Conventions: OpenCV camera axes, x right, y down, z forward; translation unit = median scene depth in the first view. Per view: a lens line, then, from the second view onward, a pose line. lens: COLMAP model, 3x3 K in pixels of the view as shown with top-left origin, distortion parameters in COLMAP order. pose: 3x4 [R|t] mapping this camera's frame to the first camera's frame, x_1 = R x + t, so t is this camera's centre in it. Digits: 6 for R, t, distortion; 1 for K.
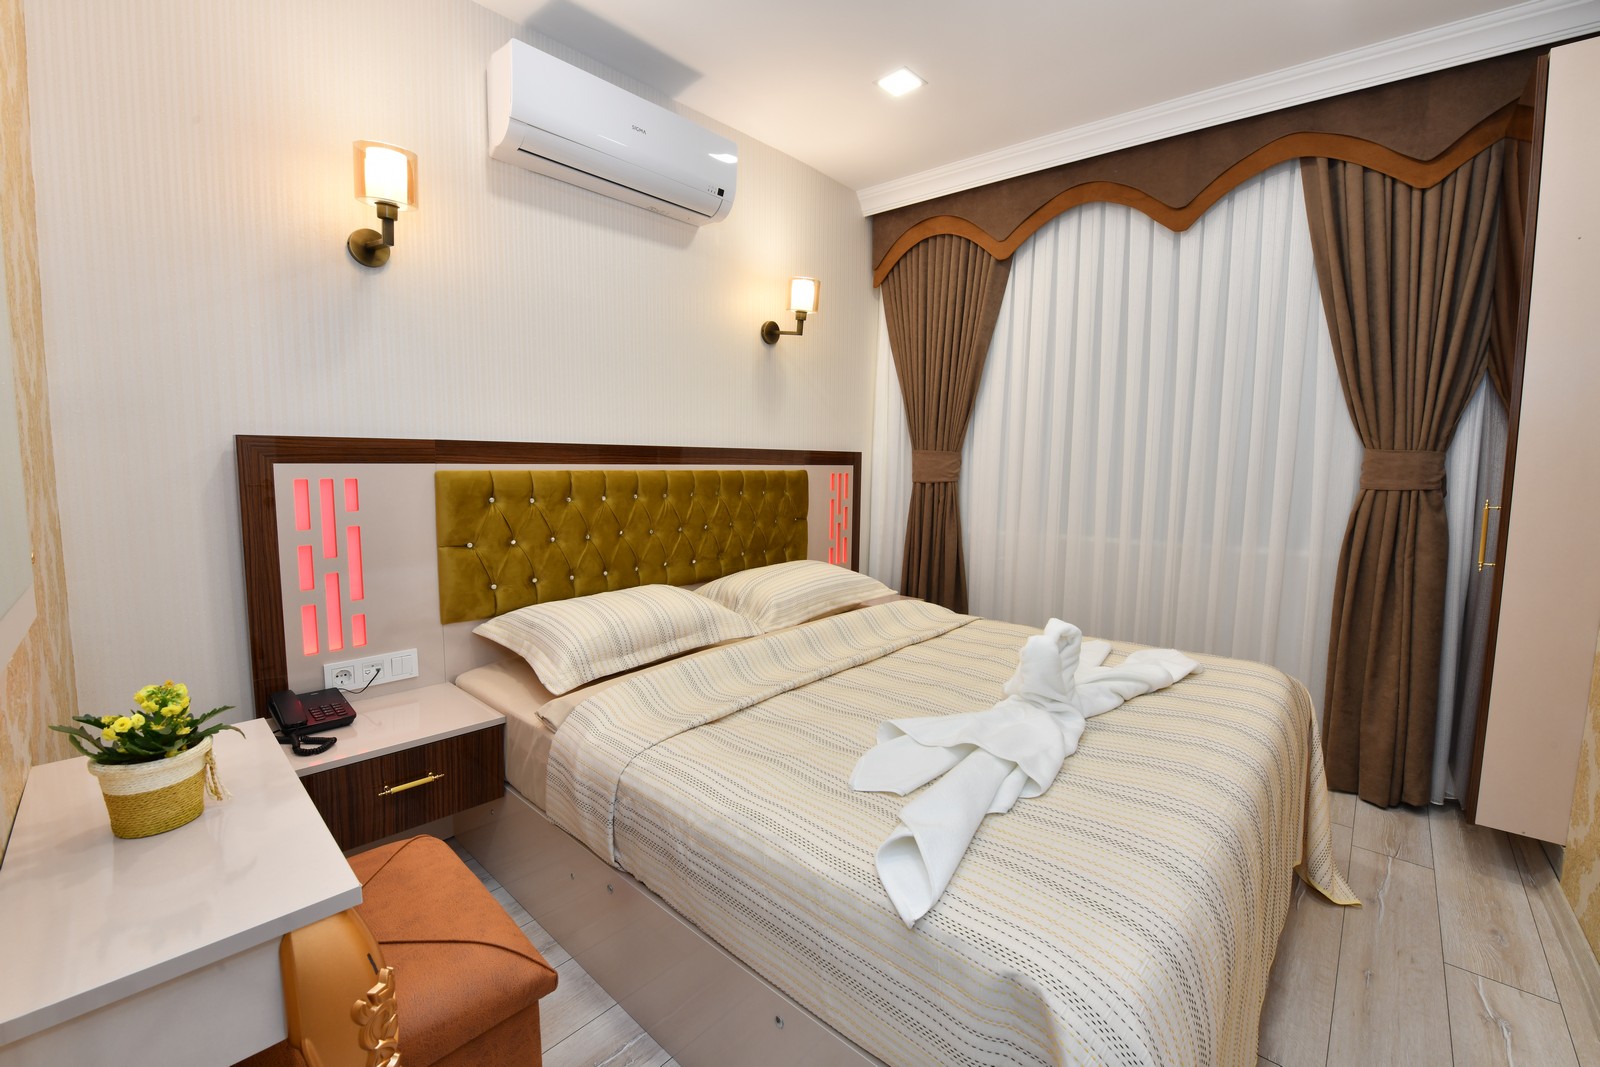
lens RADIAL K [[659.0, 0, 807.8], [0, 659.0, 524.1], [0, 0, 1]] dist [0.003572, 0.000143]
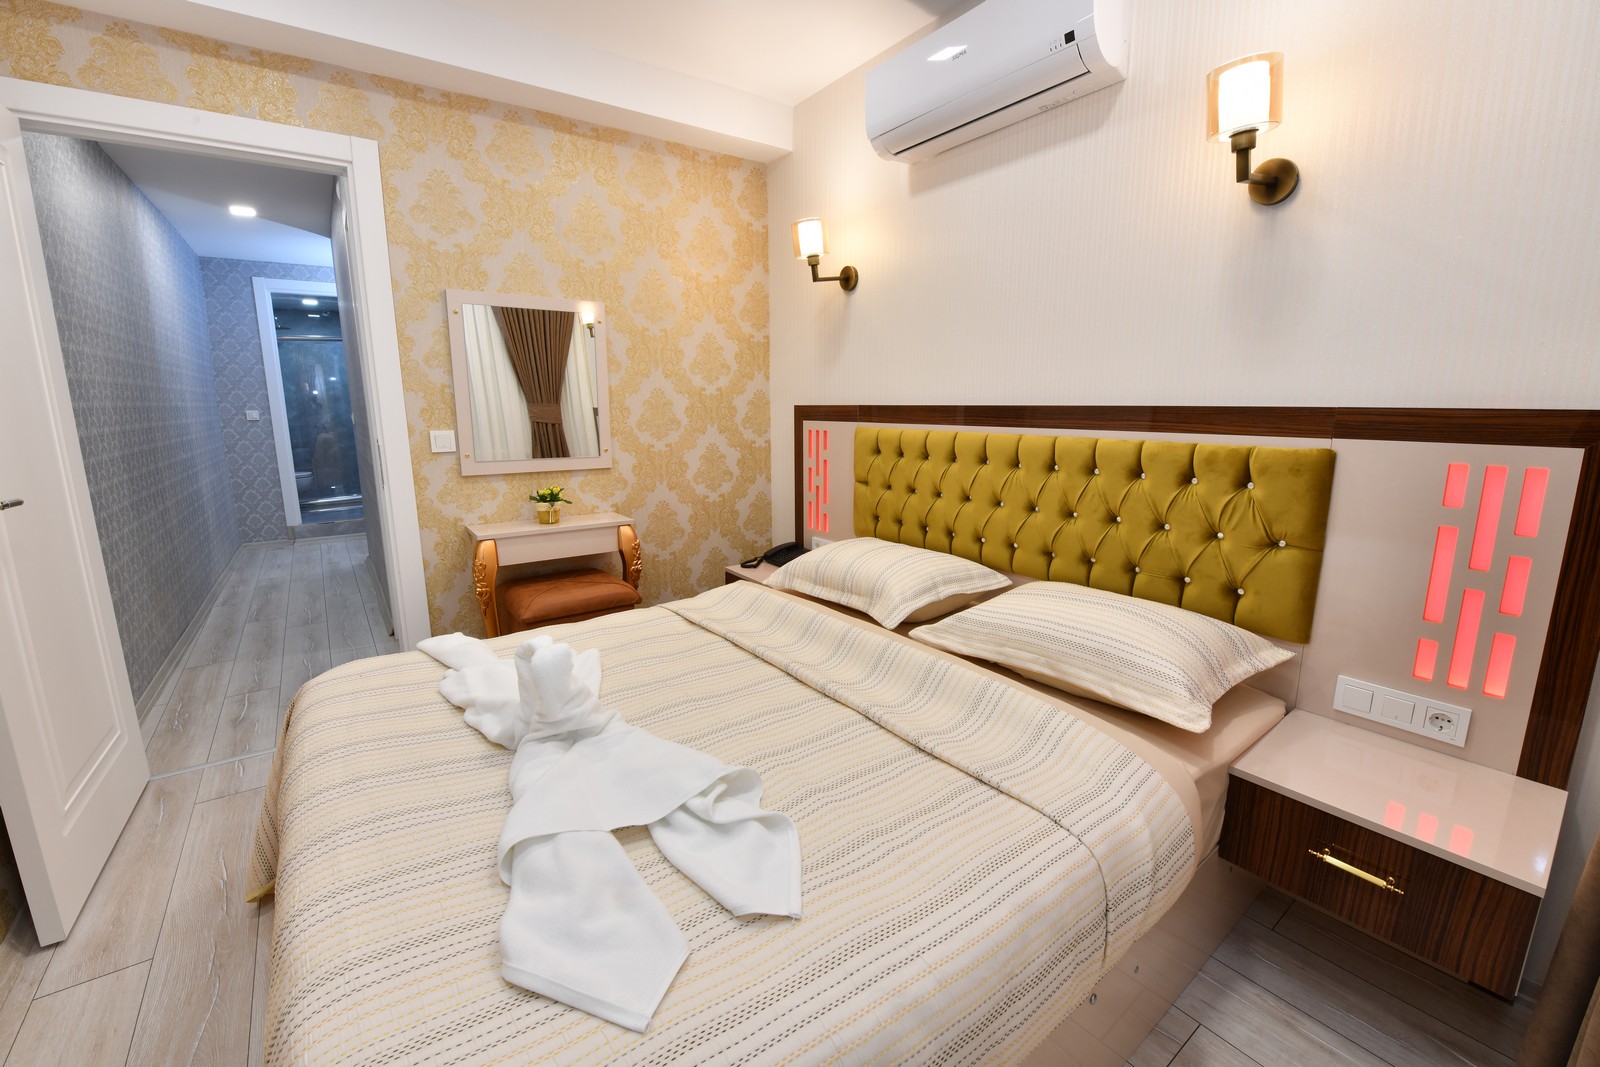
lens RADIAL K [[659.0, 0, 800.7], [0, 659.0, 526.7], [0, 0, 1]] dist [0.003572, 0.000143]
pose [[-0.182288, 0.181093, -0.966425, 0.672563], [-0.086438, 0.976136, 0.199216, -0.111247], [0.979438, 0.119850, -0.162285, 0.879378]]
